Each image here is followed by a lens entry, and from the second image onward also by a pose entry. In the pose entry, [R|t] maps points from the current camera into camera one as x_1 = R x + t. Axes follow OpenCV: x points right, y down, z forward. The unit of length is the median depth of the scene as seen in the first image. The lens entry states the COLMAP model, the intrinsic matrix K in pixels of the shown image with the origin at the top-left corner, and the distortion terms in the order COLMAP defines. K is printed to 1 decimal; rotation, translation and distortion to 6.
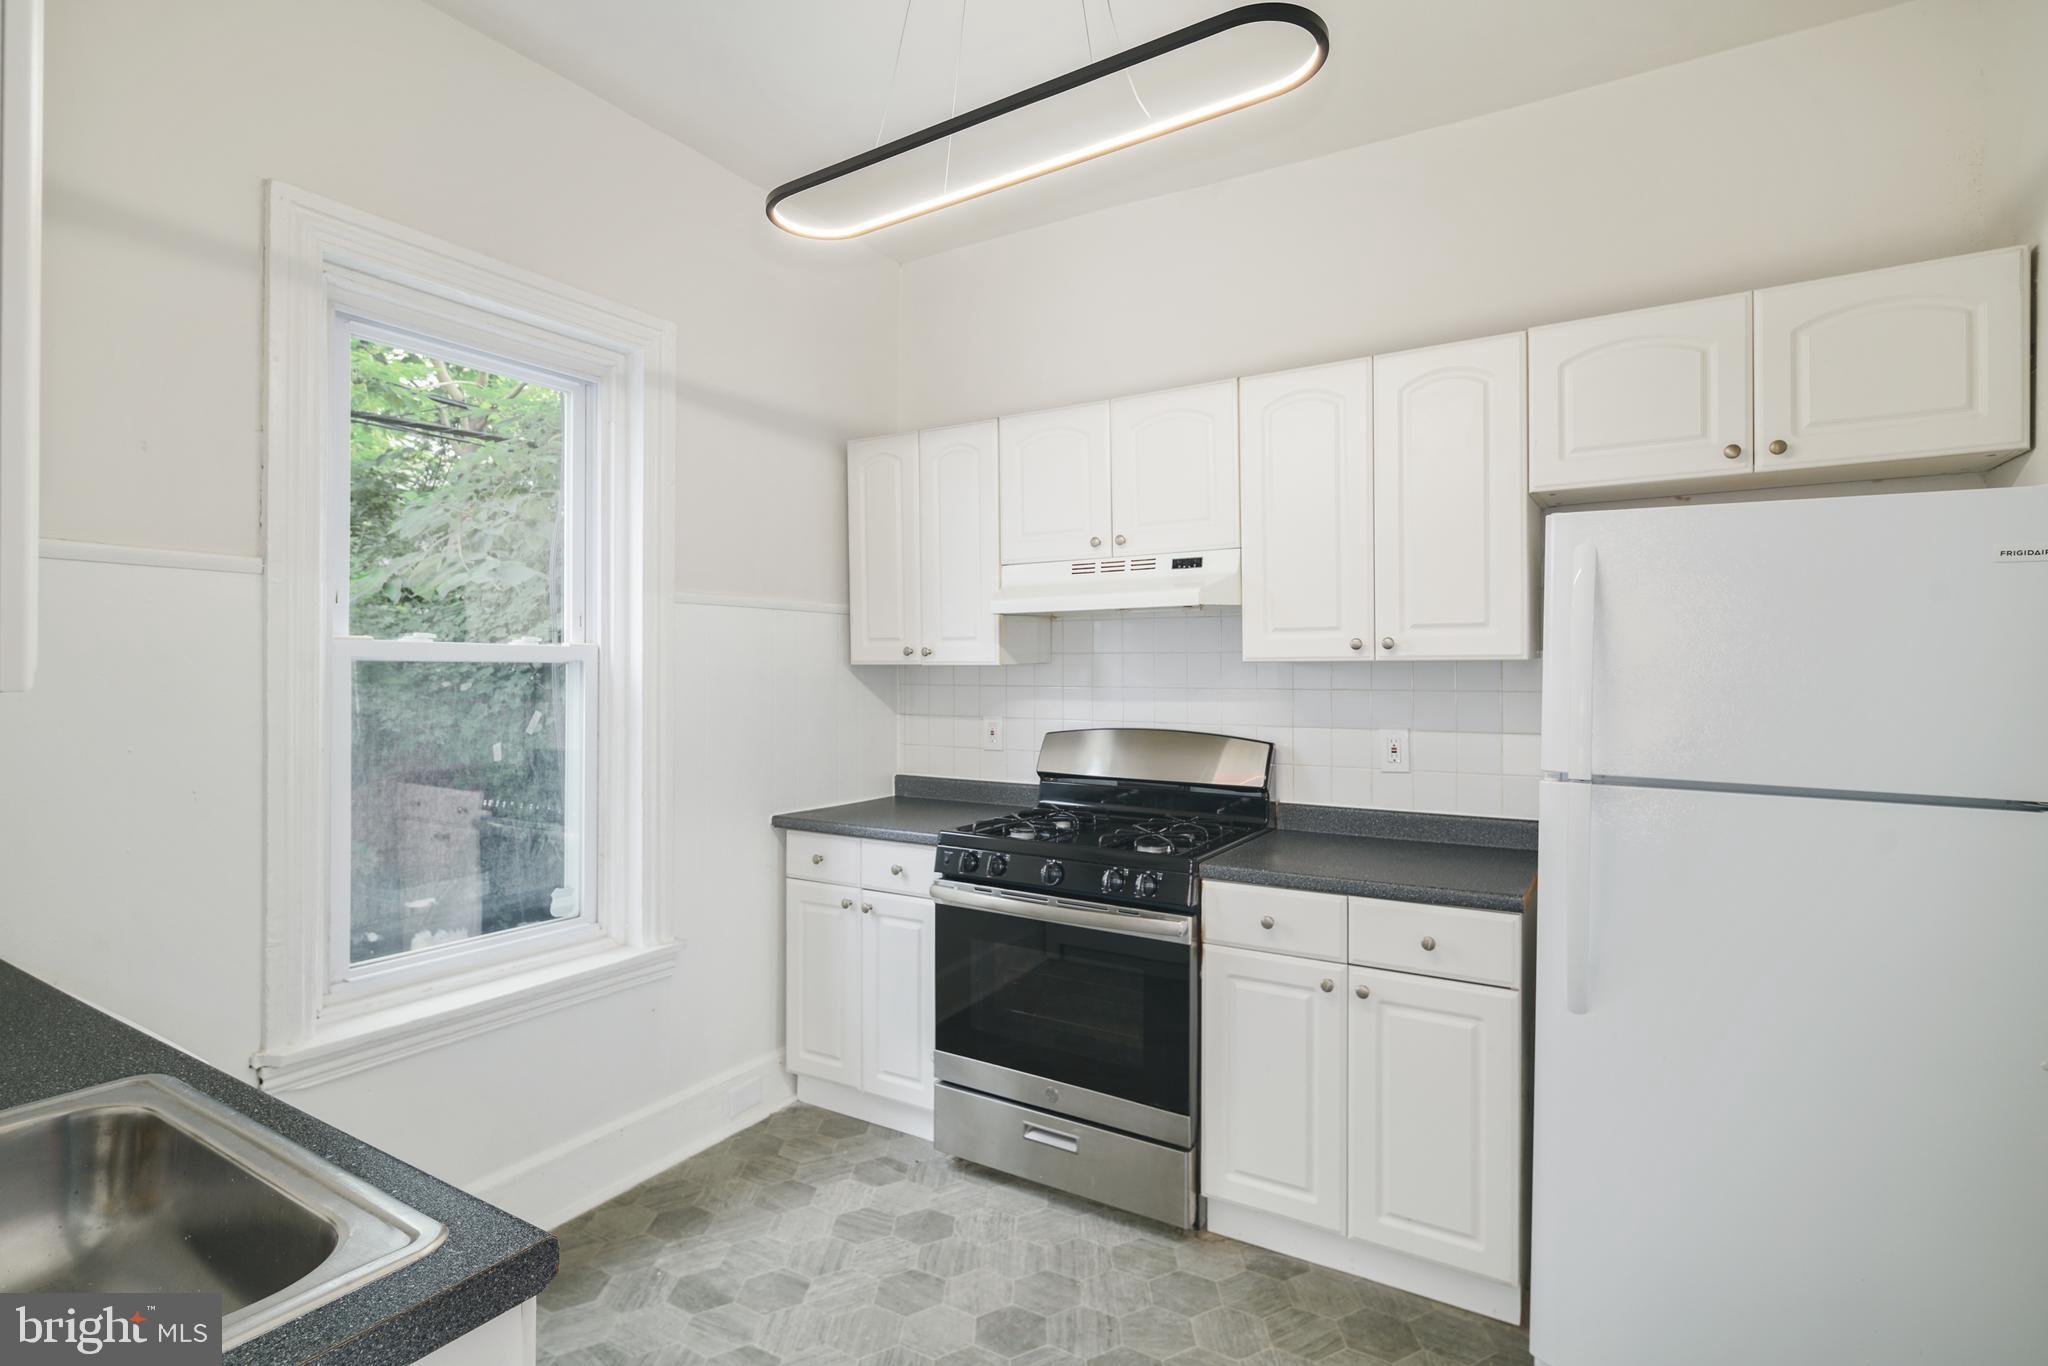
lens RADIAL K [[1005.2, 0, 1021.8], [0, 1005.2, 665.2], [0, 0, 1]] dist [0.002588, -0.001252]
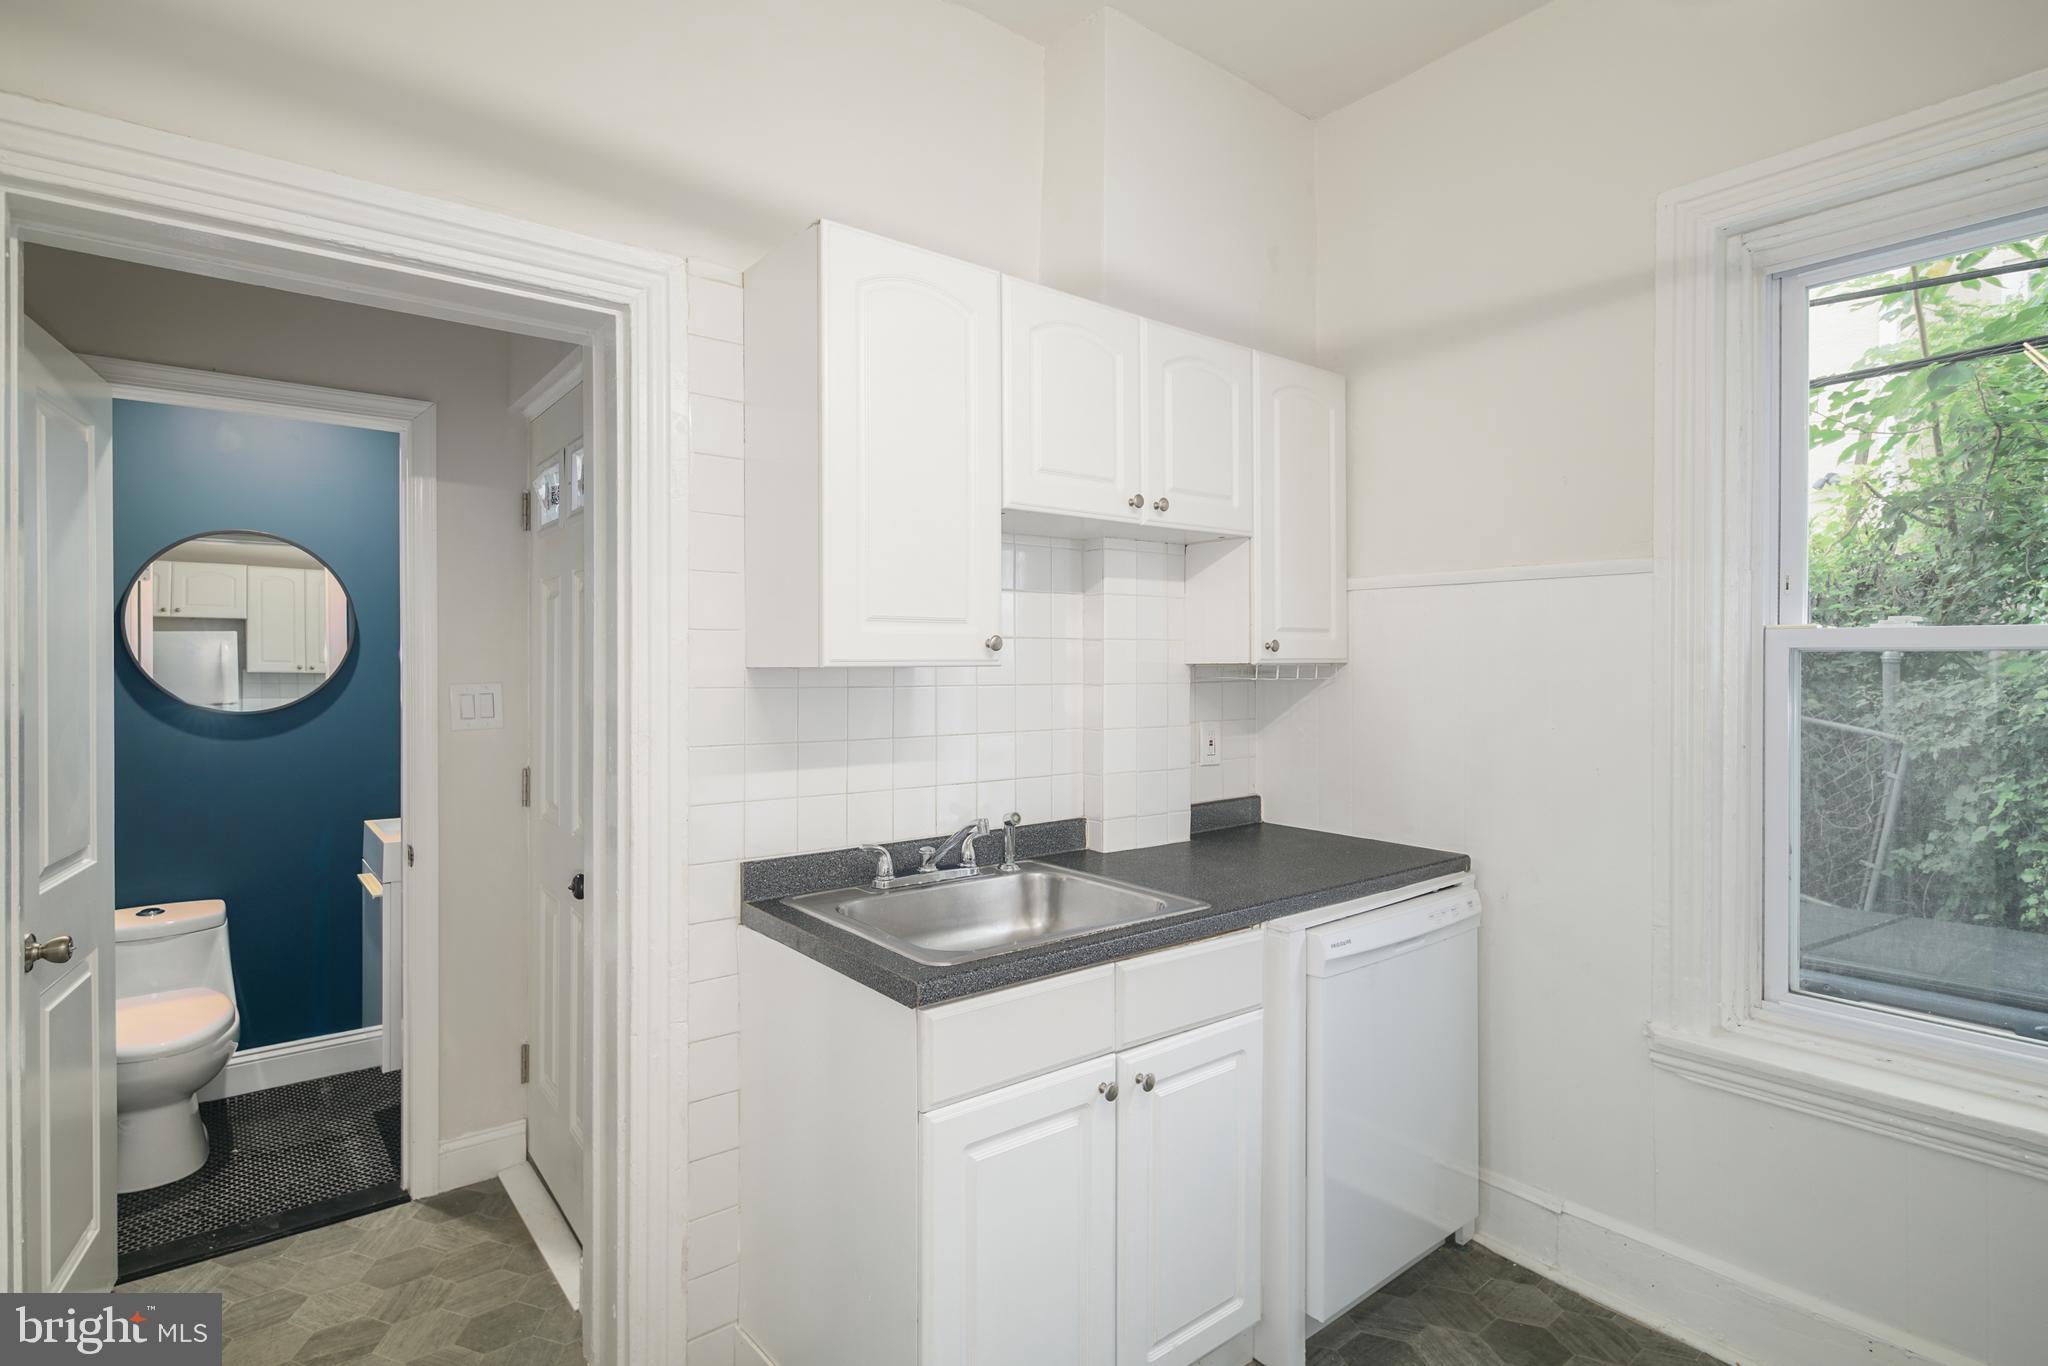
lens RADIAL K [[1005.2, 0, 1021.8], [0, 1005.2, 665.2], [0, 0, 1]] dist [0.002588, -0.001252]
pose [[-0.345413, -0.001346, -0.938450, 0.333578], [0.003604, 0.999990, -0.002761, 0.006536], [0.938444, -0.004335, -0.345404, 0.531816]]
